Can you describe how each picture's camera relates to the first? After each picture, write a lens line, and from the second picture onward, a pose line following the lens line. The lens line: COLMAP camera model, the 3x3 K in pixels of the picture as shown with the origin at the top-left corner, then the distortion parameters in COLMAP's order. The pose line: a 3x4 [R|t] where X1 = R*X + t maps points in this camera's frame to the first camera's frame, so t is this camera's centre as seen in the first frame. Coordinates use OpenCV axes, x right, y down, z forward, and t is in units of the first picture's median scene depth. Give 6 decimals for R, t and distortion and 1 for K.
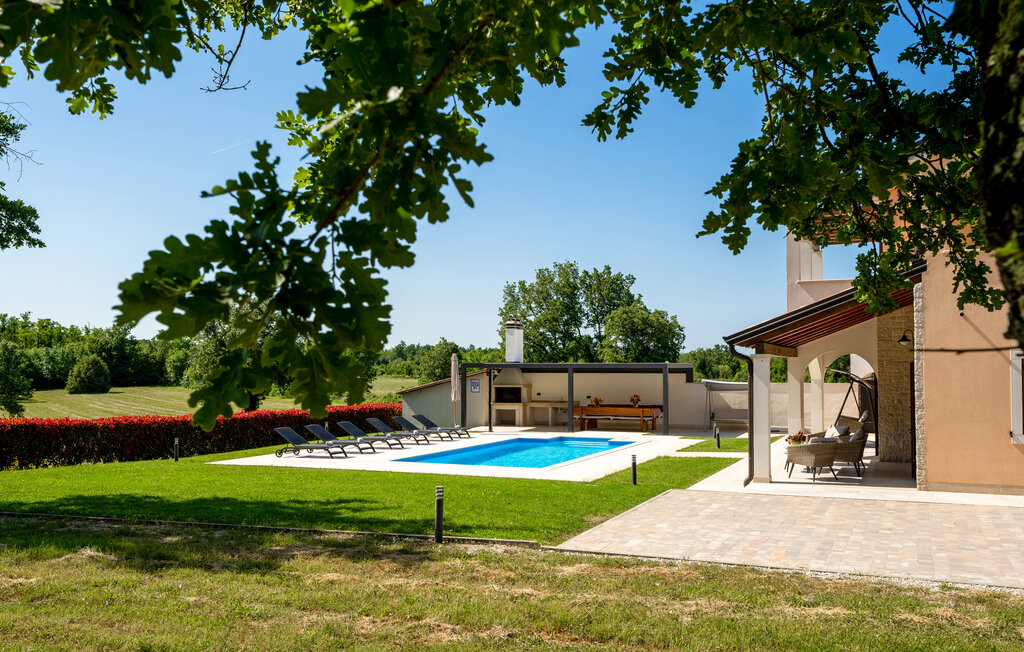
lens RADIAL K [[927.7, 0, 515.4], [0, 927.7, 326.5], [0, 0, 1]] dist [0.017808, 0.000000]
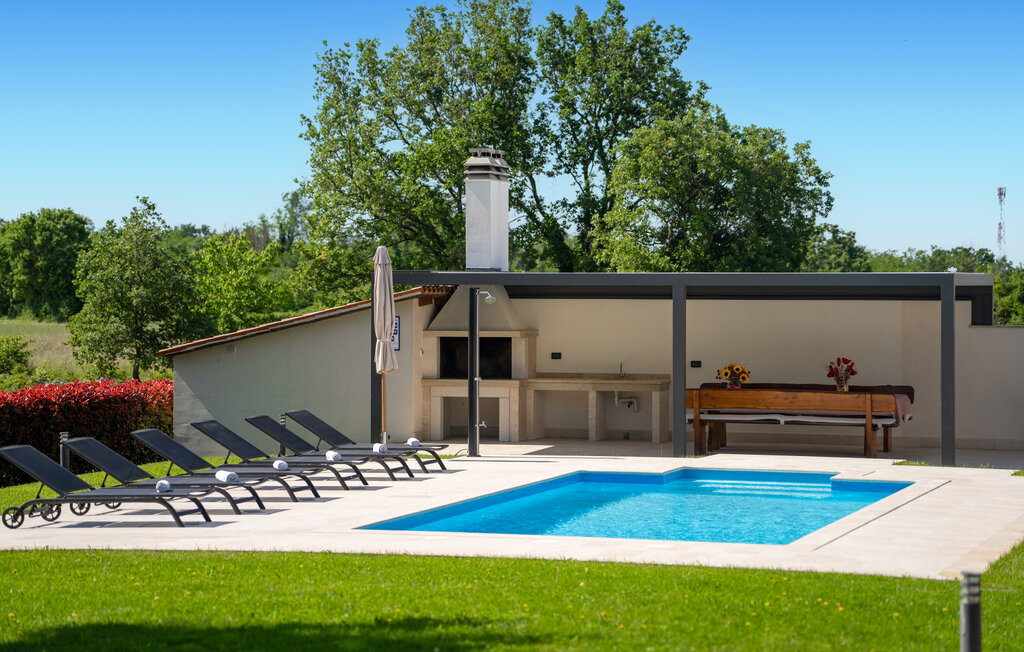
lens RADIAL K [[2611.5, 0, 508.9], [0, 2611.5, 326.6], [0, 0, 1]] dist [0.645359, 0.000000]
pose [[0.994021, 0.001948, 0.109175, -0.107454], [-0.008511, 0.998181, 0.059682, -0.000863], [-0.108860, -0.060254, 0.992229, -0.031826]]
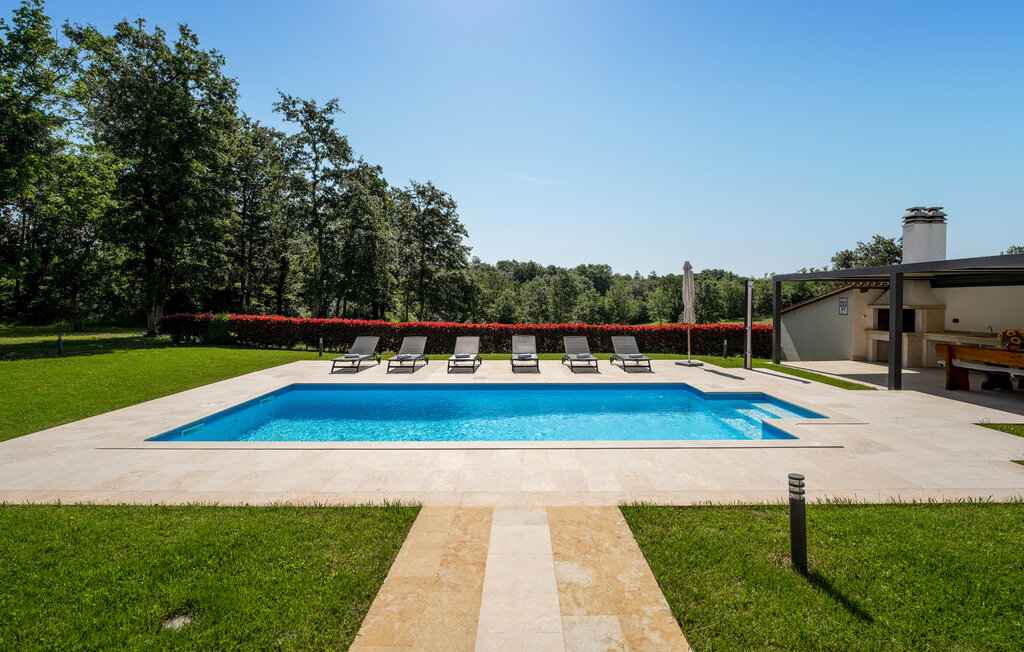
lens RADIAL K [[487.0, 0, 522.8], [0, 487.0, 312.0], [0, 0, 1]] dist [-0.001788, -0.000362]
pose [[0.452858, 0.019361, -0.891373, 0.187537], [0.043520, 0.998092, 0.043789, 0.039495], [0.890520, -0.058623, 0.451151, 0.585484]]
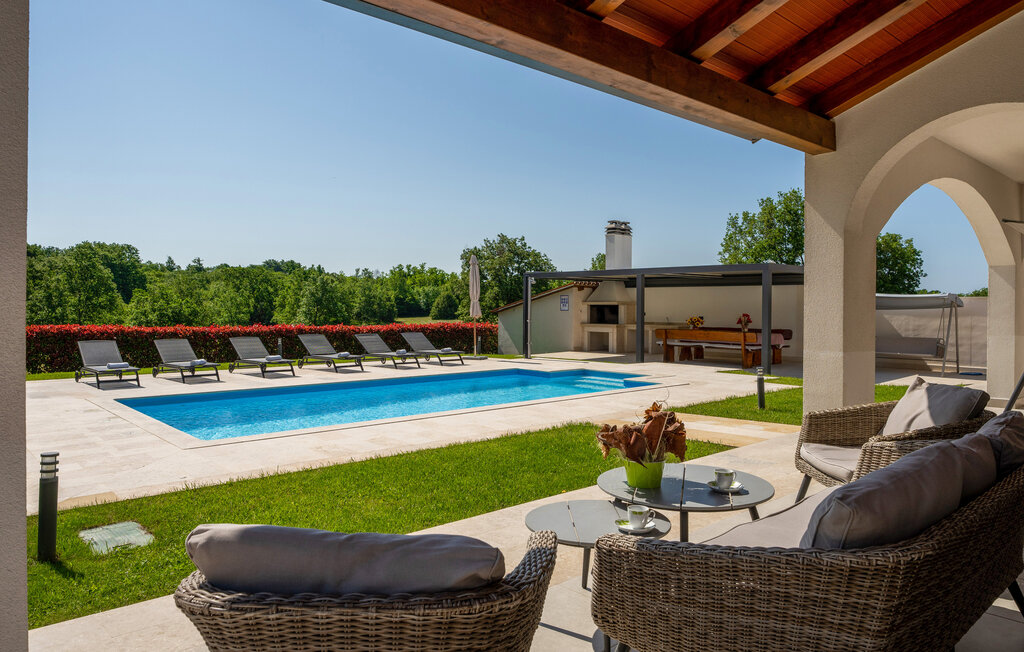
lens RADIAL K [[701.5, 0, 510.1], [0, 701.5, 316.7], [0, 0, 1]] dist [-0.003276, 0.000388]
pose [[0.919417, 0.012117, -0.393098, 0.157442], [0.011686, 0.998242, 0.058102, 0.038553], [0.393111, -0.058013, 0.917659, 0.398127]]
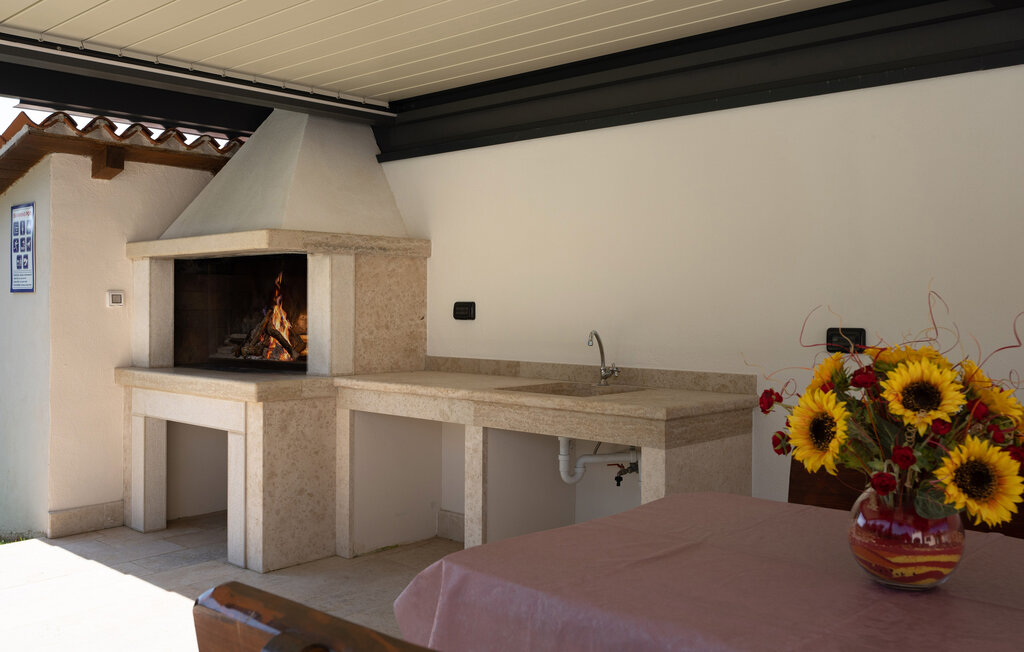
lens RADIAL K [[991.5, 0, 514.4], [0, 991.5, 322.3], [0, 0, 1]] dist [0.017472, 0.000000]
pose [[0.942499, 0.009894, -0.334062, 0.078582], [0.010164, 0.998251, 0.058242, 0.066359], [0.334054, -0.058288, 0.940750, 0.870157]]
